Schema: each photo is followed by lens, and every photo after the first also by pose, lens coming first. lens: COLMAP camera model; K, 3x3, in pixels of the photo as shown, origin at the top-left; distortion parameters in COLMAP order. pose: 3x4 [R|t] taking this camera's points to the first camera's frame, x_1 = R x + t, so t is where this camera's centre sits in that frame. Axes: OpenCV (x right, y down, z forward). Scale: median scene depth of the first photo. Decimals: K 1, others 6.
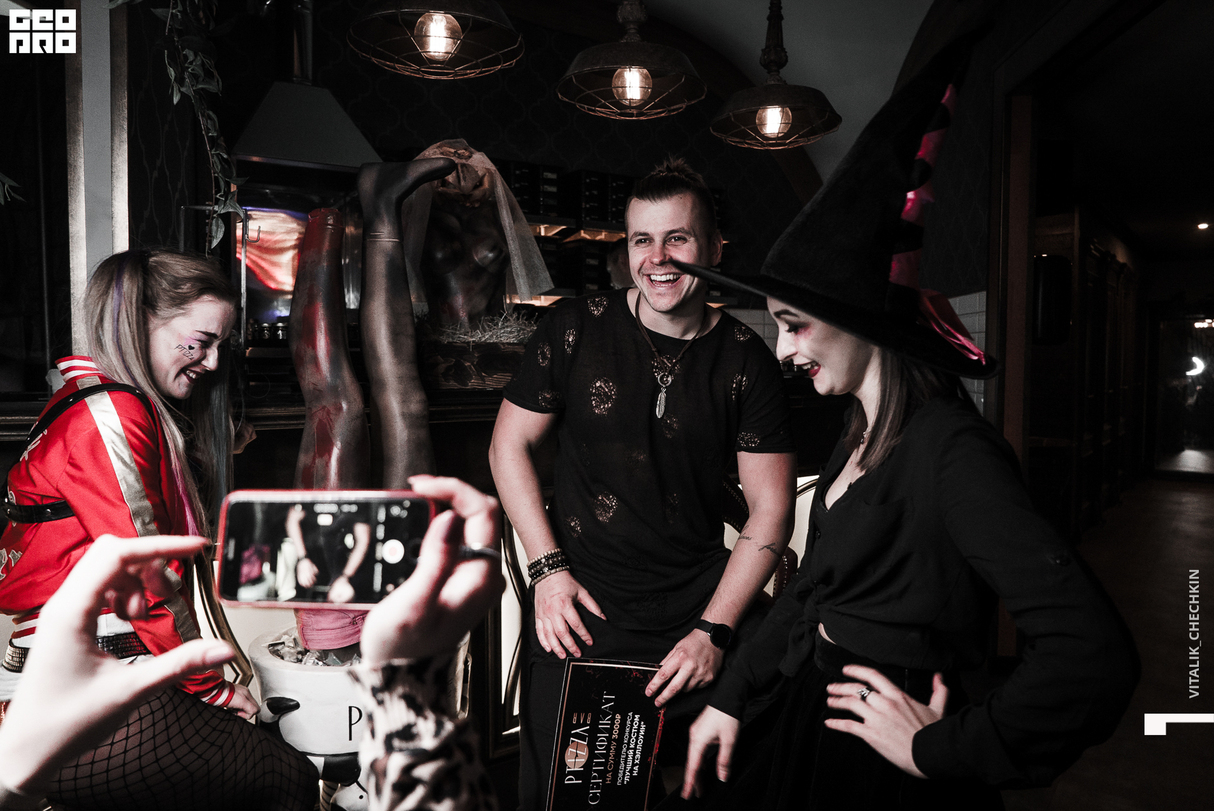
lens RADIAL K [[884.4, 0, 617.8], [0, 884.4, 412.2], [0, 0, 1]] dist [-0.016326, 0.003306]
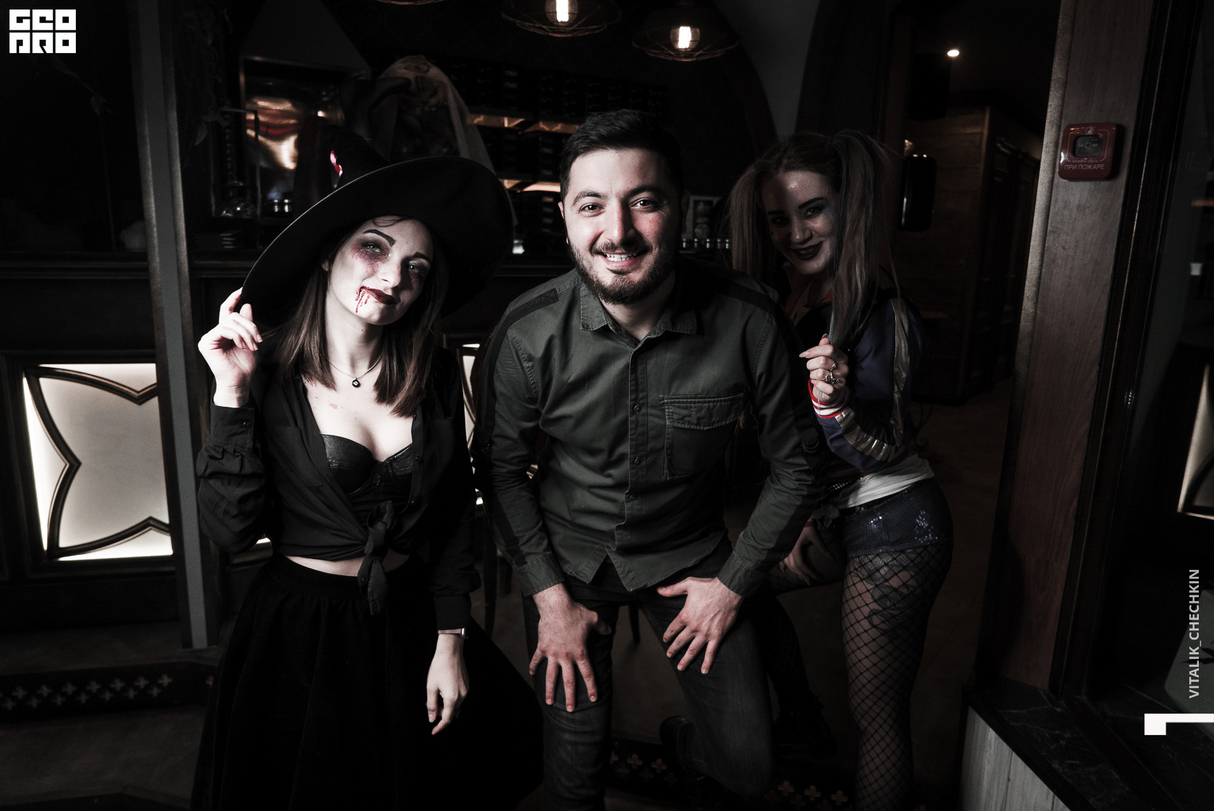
lens RADIAL K [[829.7, 0, 602.7], [0, 829.7, 423.6], [0, 0, 1]] dist [-0.026203, 0.038627]
pose [[0.999741, 0.022734, 0.000423, 0.087219], [-0.022517, 0.987243, 0.157622, 0.021443], [0.003165, -0.157590, 0.987499, -0.241497]]
